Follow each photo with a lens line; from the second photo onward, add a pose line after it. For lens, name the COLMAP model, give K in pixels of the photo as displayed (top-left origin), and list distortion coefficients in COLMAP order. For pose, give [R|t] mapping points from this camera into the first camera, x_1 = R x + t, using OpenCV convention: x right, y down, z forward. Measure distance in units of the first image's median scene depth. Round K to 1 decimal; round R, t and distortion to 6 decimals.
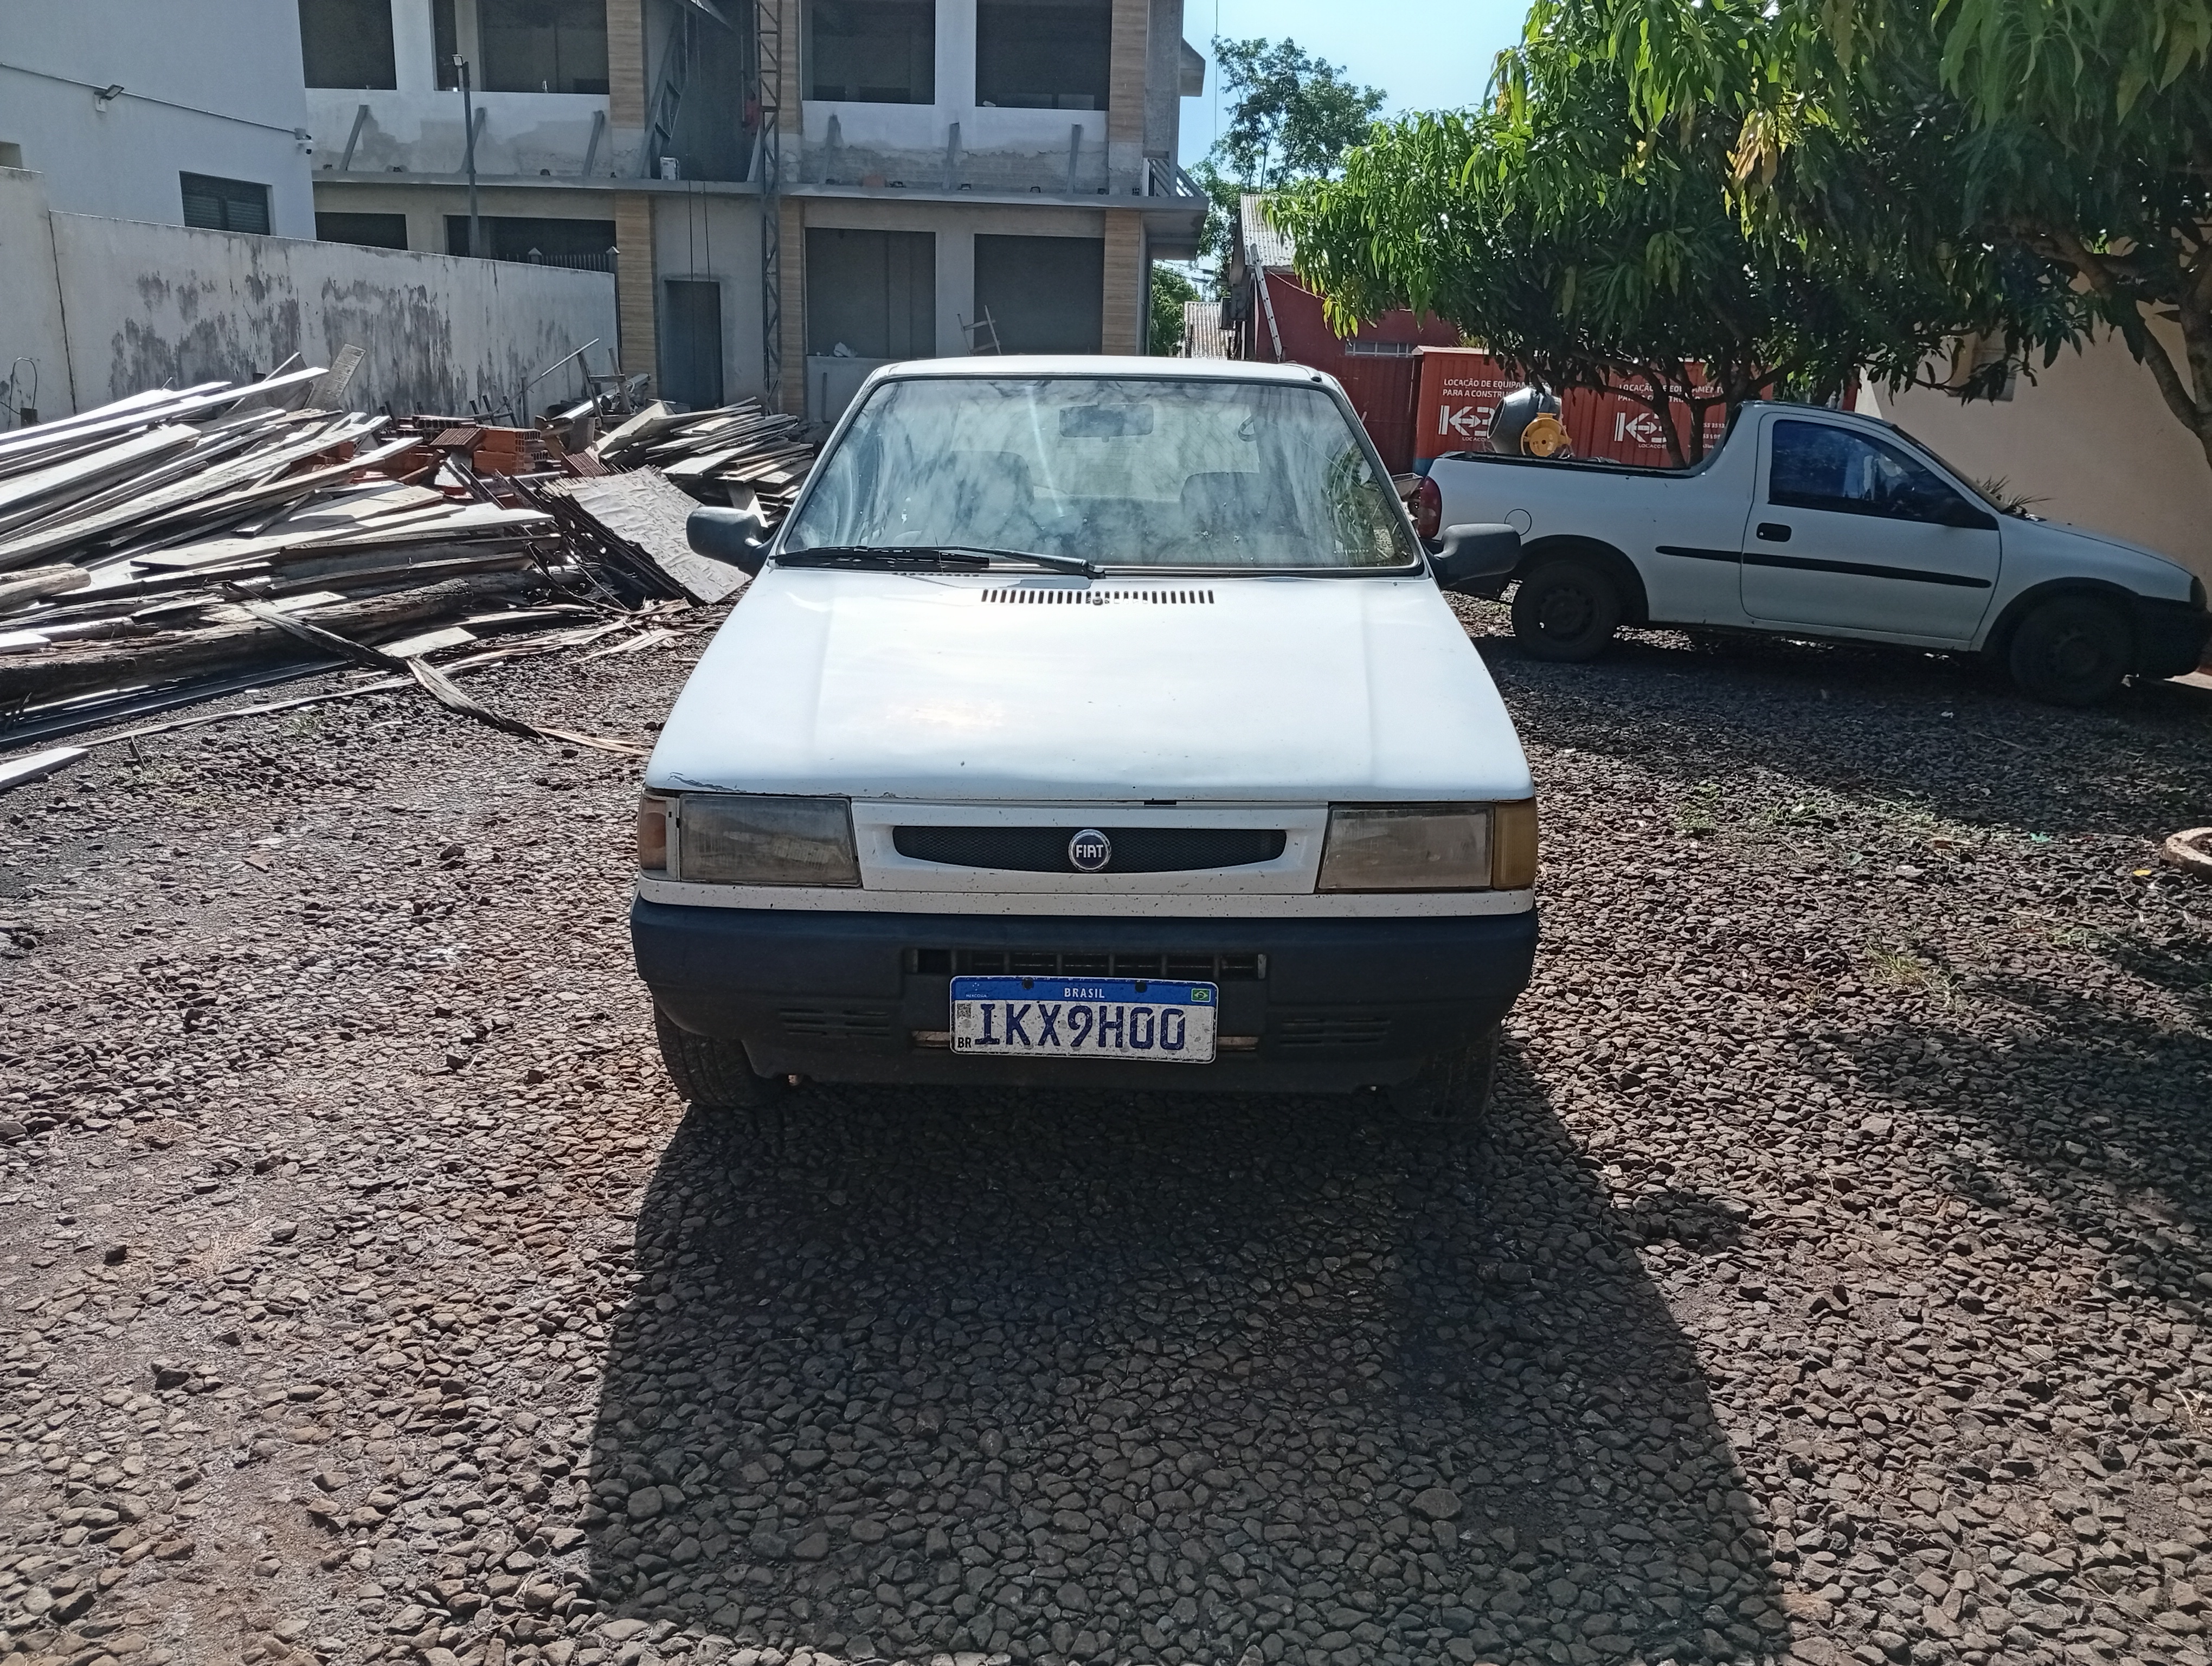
lens RADIAL K [[1764.8, 0, 1117.4], [0, 1764.8, 873.6], [0, 0, 1]] dist [0.100046, -0.227202]
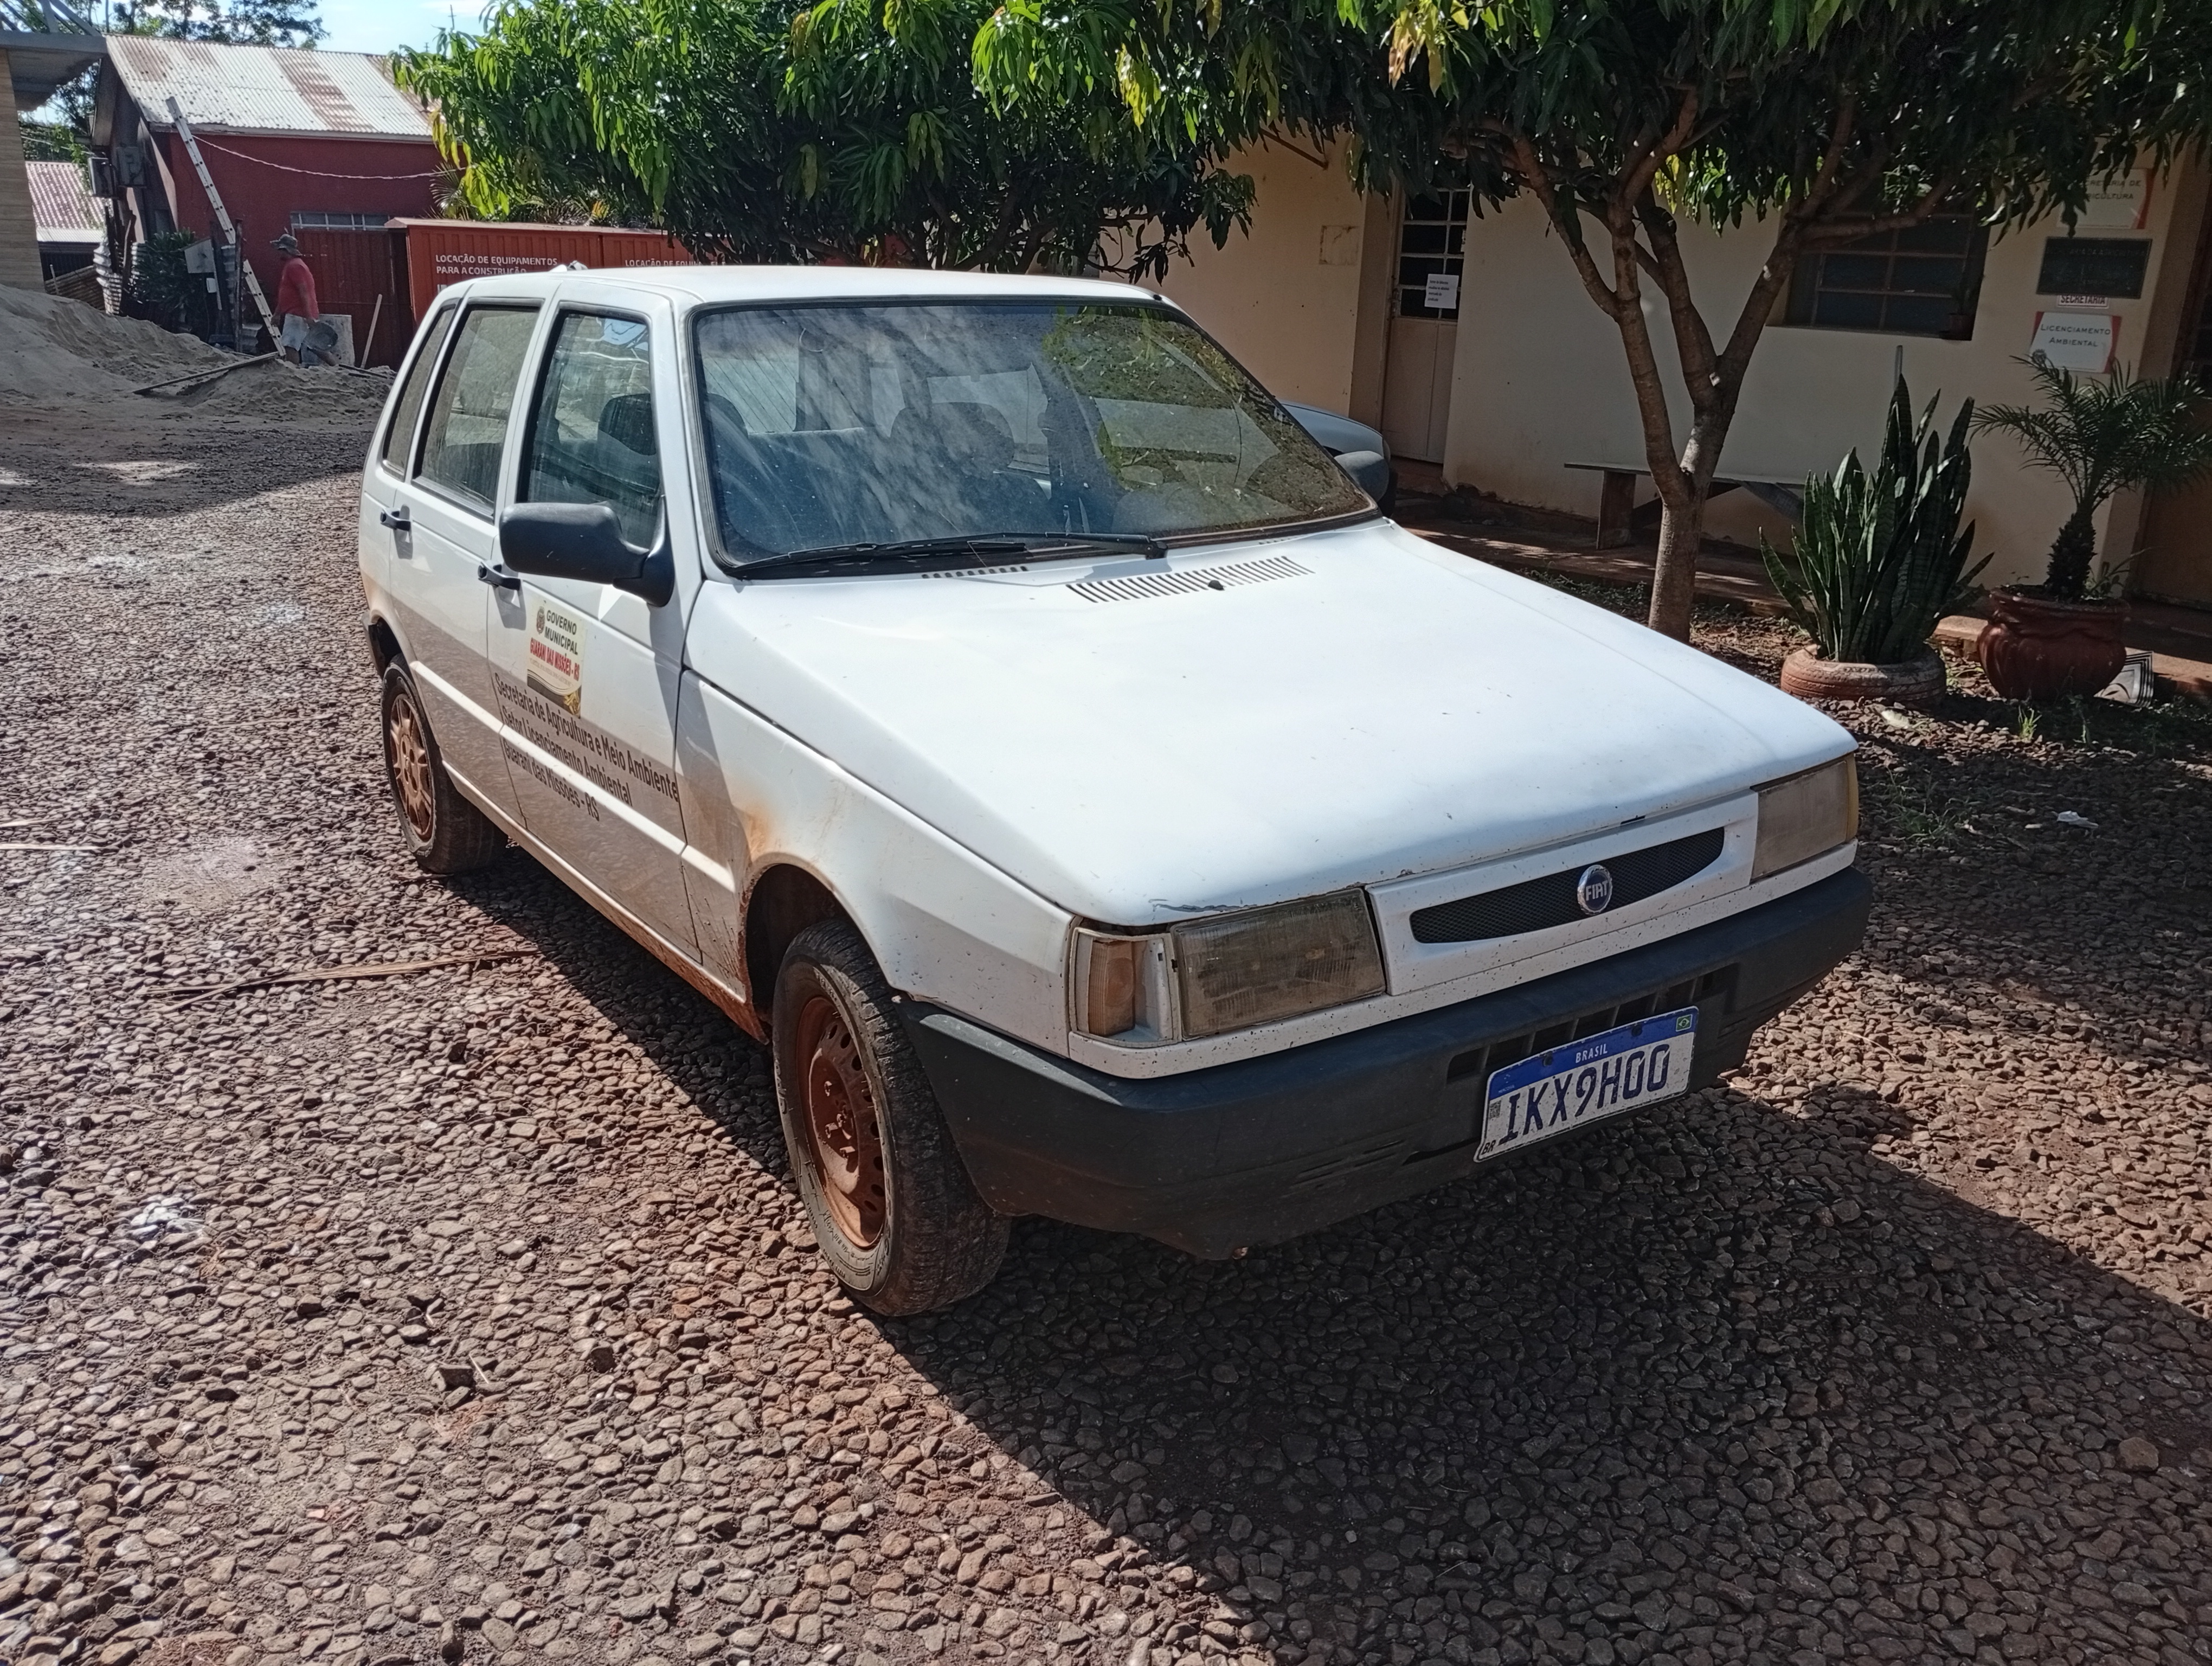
lens RADIAL K [[1764.8, 0, 1117.4], [0, 1764.8, 873.6], [0, 0, 1]] dist [0.100046, -0.227202]
pose [[0.815239, -0.198599, 0.544008, -0.656386], [0.160759, 0.980050, 0.116873, -0.155301], [-0.556365, -0.007825, 0.830901, 0.408824]]
